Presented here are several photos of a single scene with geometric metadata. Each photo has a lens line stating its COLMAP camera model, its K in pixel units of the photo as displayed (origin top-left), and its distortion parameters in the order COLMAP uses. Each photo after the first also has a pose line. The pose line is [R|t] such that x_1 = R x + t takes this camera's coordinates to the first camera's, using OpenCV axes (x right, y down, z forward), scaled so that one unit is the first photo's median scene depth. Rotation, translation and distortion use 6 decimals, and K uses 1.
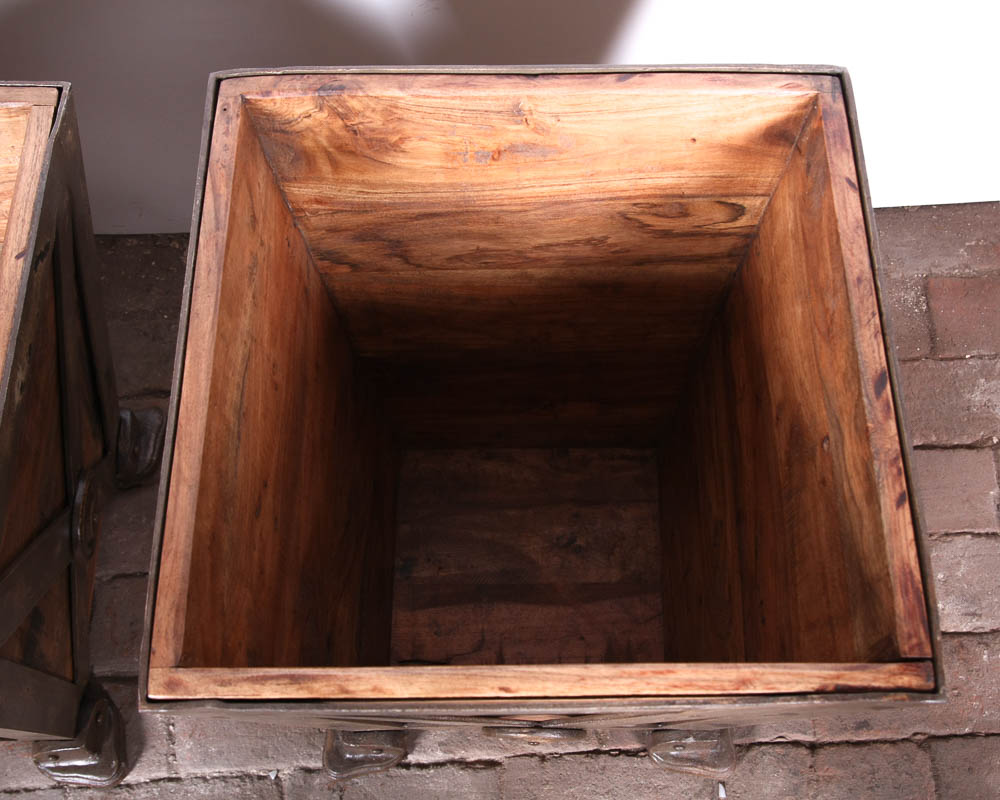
lens RADIAL K [[1292.8, 0, 500.4], [0, 1292.8, 403.6], [0, 0, 1]] dist [0.000447, 0.000000]
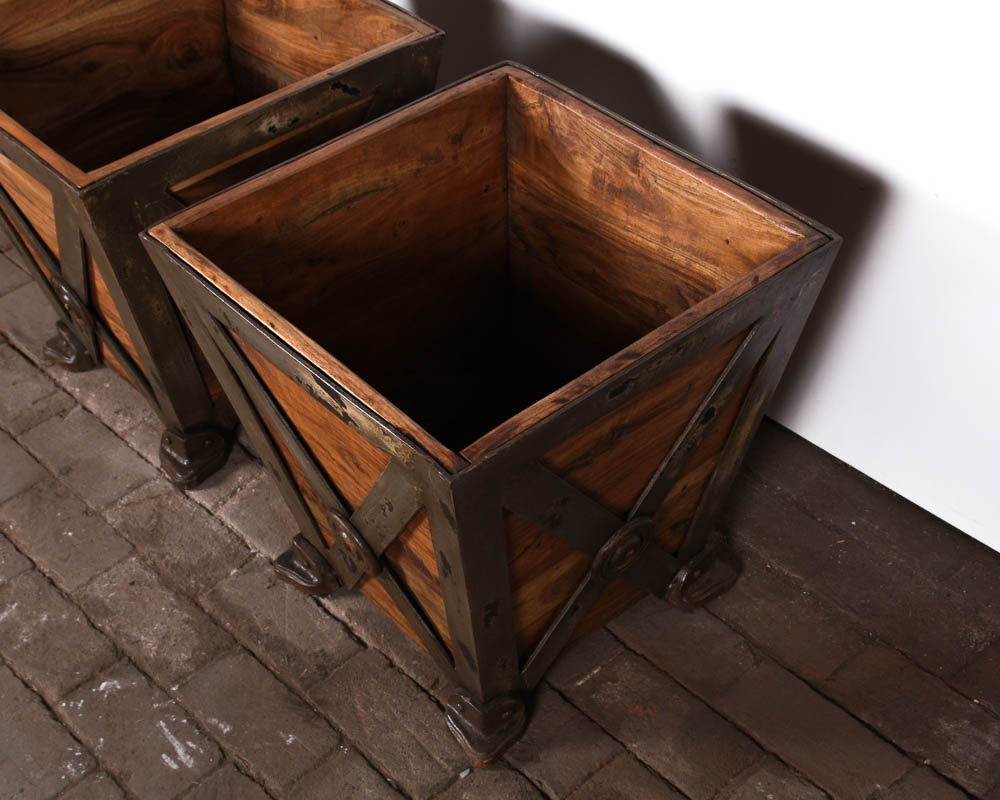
lens RADIAL K [[1495.7, 0, 508.2], [0, 1495.7, 400.1], [0, 0, 1]] dist [0.013058, 0.000000]
pose [[0.654044, 0.490305, -0.576045, 0.907512], [-0.665725, 0.734692, -0.130529, 0.242672], [0.359216, 0.468860, 0.806929, -0.199756]]
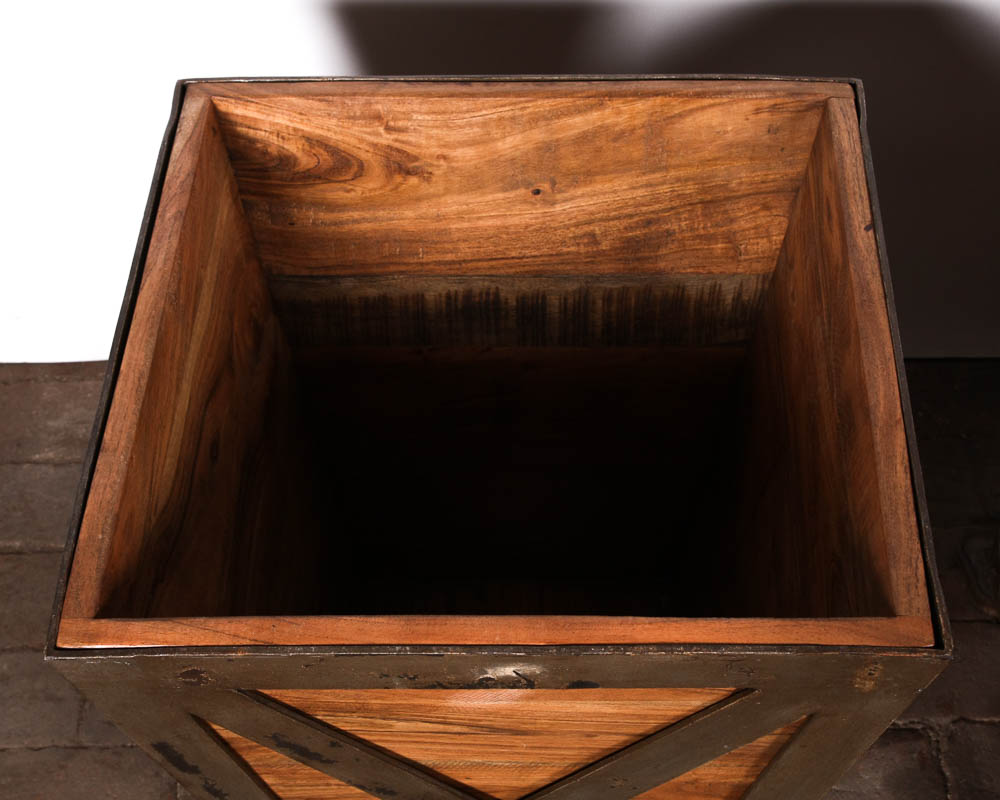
lens RADIAL K [[1794.2, 0, 502.4], [0, 1794.2, 398.2], [0, 0, 1]] dist [0.031082, 0.000000]
pose [[0.999413, 0.032423, -0.011073, -0.535429], [-0.034216, 0.961244, -0.273567, 0.314006], [0.001774, 0.273785, 0.961789, -0.169960]]
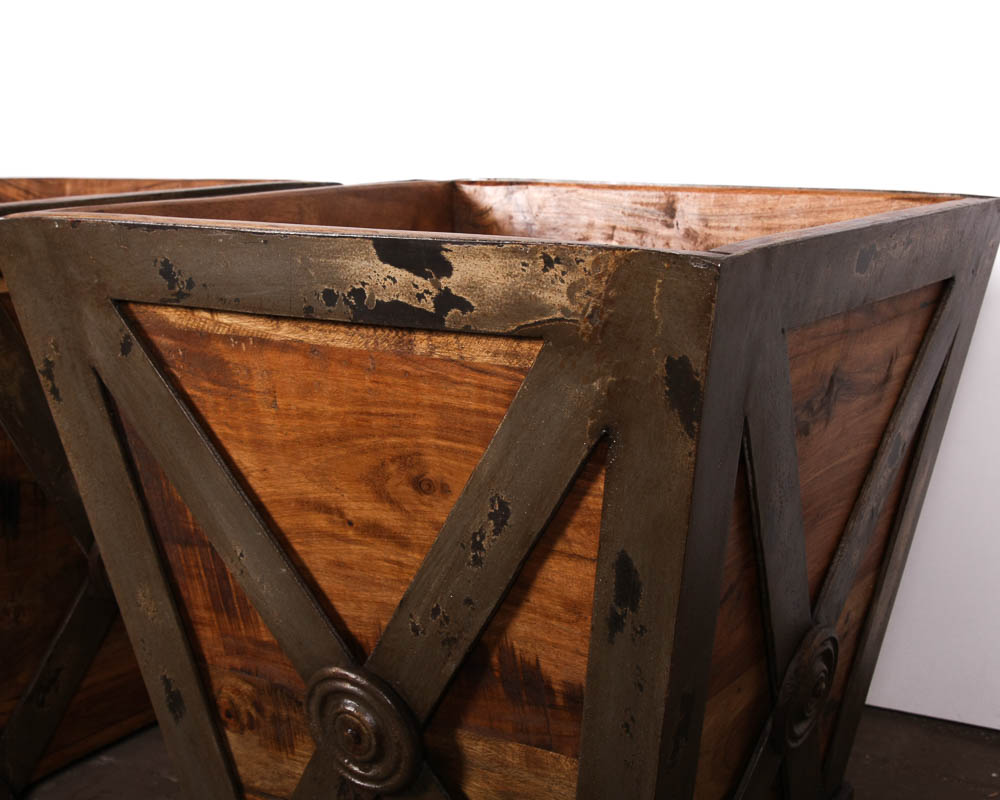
lens RADIAL K [[1495.7, 0, 496.4], [0, 1495.7, 405.2], [0, 0, 1]] dist [0.013058, 0.000000]
pose [[0.838373, 0.116747, -0.532449, 0.512423], [-0.490642, 0.587197, -0.643794, 0.651026], [0.237491, 0.800981, 0.549570, 0.414061]]
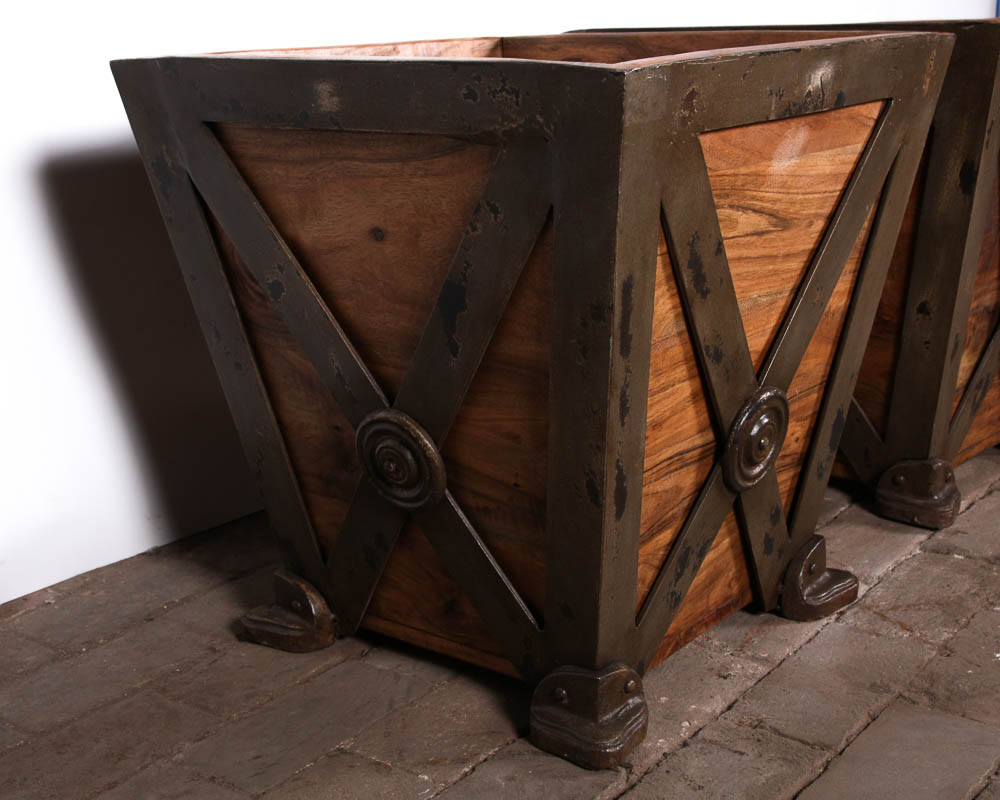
lens RADIAL K [[1474.5, 0, 500.5], [0, 1474.5, 400.0], [0, 0, 1]] dist [-0.011215, 0.000000]
pose [[0.638216, -0.193968, 0.745021, -1.457771], [0.698803, 0.552032, -0.454901, 0.617354], [-0.323039, 0.810948, 0.487862, 0.524331]]
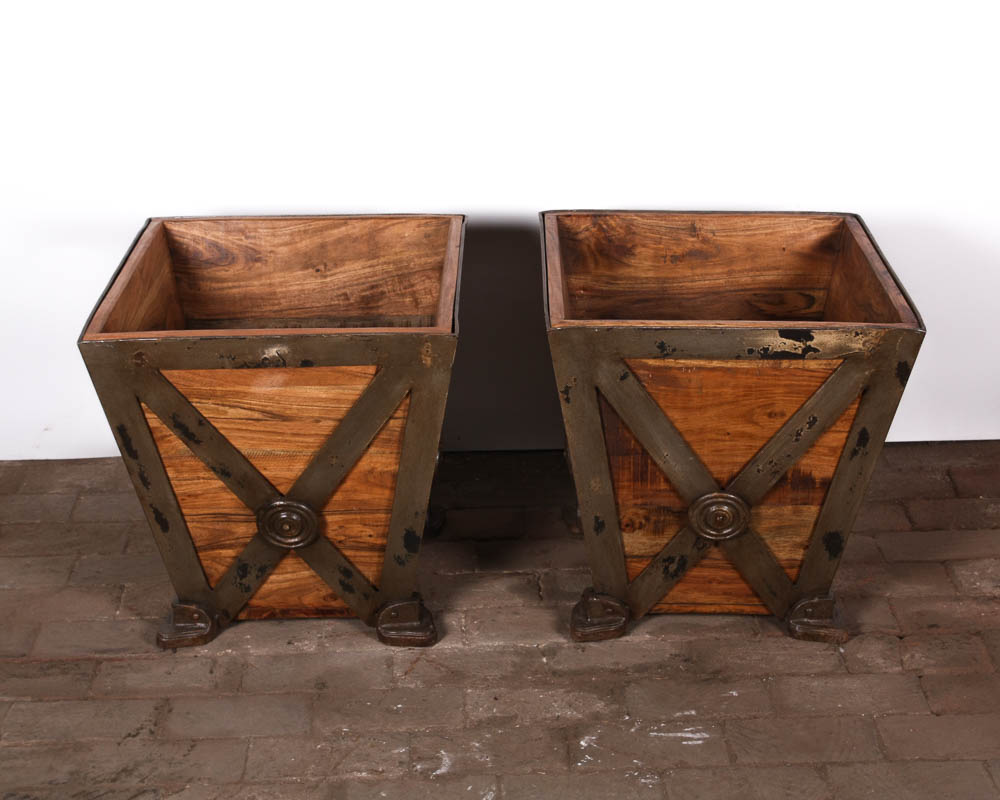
lens RADIAL K [[1794.2, 0, 499.3], [0, 1794.2, 398.2], [0, 0, 1]] dist [0.031082, 0.000000]
pose [[0.999809, 0.019351, -0.002726, -0.255889], [-0.016567, 0.765307, -0.643452, 1.645574], [-0.010365, 0.643374, 0.765481, -0.881813]]
